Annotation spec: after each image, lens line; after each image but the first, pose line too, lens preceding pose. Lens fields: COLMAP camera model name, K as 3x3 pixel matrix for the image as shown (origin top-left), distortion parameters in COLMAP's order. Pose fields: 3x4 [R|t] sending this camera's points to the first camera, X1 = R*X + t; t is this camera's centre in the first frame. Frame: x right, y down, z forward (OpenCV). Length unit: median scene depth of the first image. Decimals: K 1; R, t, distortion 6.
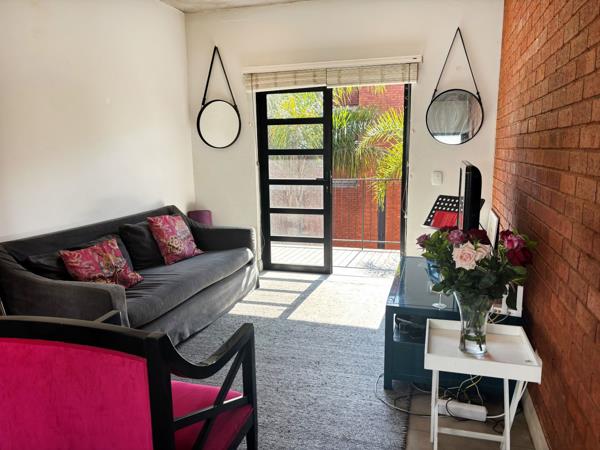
lens RADIAL K [[462.4, 0, 300.0], [0, 462.4, 225.0], [0, 0, 1]] dist [0.188781, -0.468761]
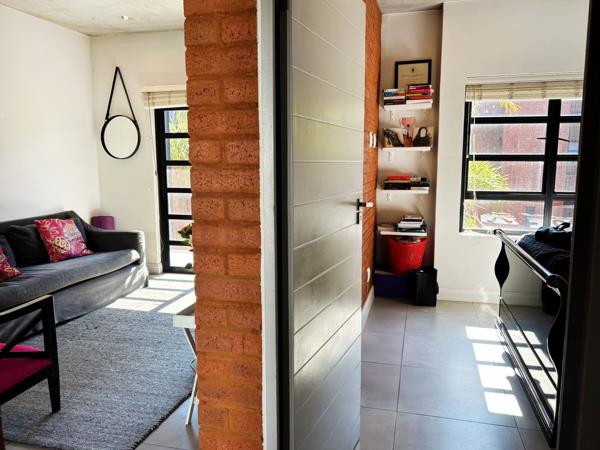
lens RADIAL K [[481.7, 0, 303.4], [0, 481.7, 225.5], [0, 0, 1]] dist [-0.002204, 0.002097]
pose [[0.998337, 0.009635, 0.056828, 0.201488], [-0.008072, 0.999585, -0.027662, 0.019081], [-0.057071, 0.027157, 0.998001, -0.144637]]
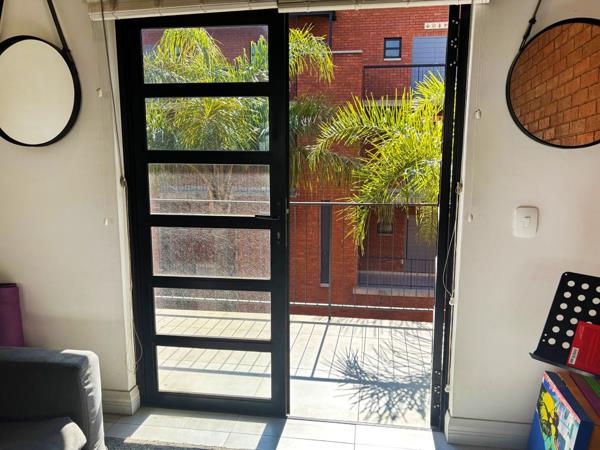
lens RADIAL K [[481.7, 0, 303.4], [0, 481.7, 225.5], [0, 0, 1]] dist [-0.002204, 0.002097]
pose [[0.989696, -0.005395, 0.143084, 0.015804], [0.007353, 0.999886, -0.013157, -0.087656], [-0.142997, 0.014074, 0.989623, 0.550700]]
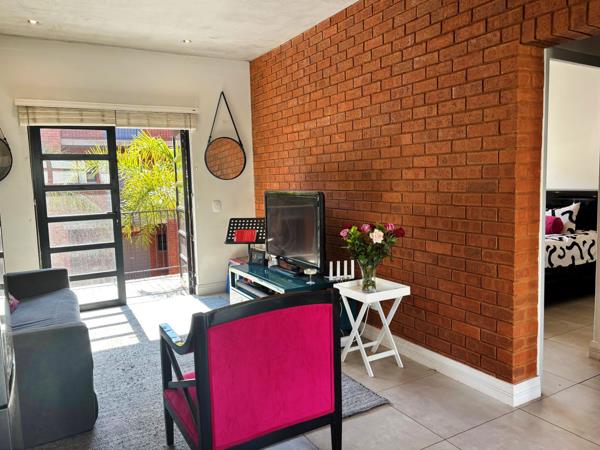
lens RADIAL K [[459.8, 0, 310.9], [0, 459.8, 226.5], [0, 0, 1]] dist [0.001269, 0.003110]
pose [[0.684021, -0.081106, 0.724940, -0.405874], [0.138374, 0.990182, -0.019782, 0.011858], [-0.716218, 0.113844, 0.688528, -0.012523]]
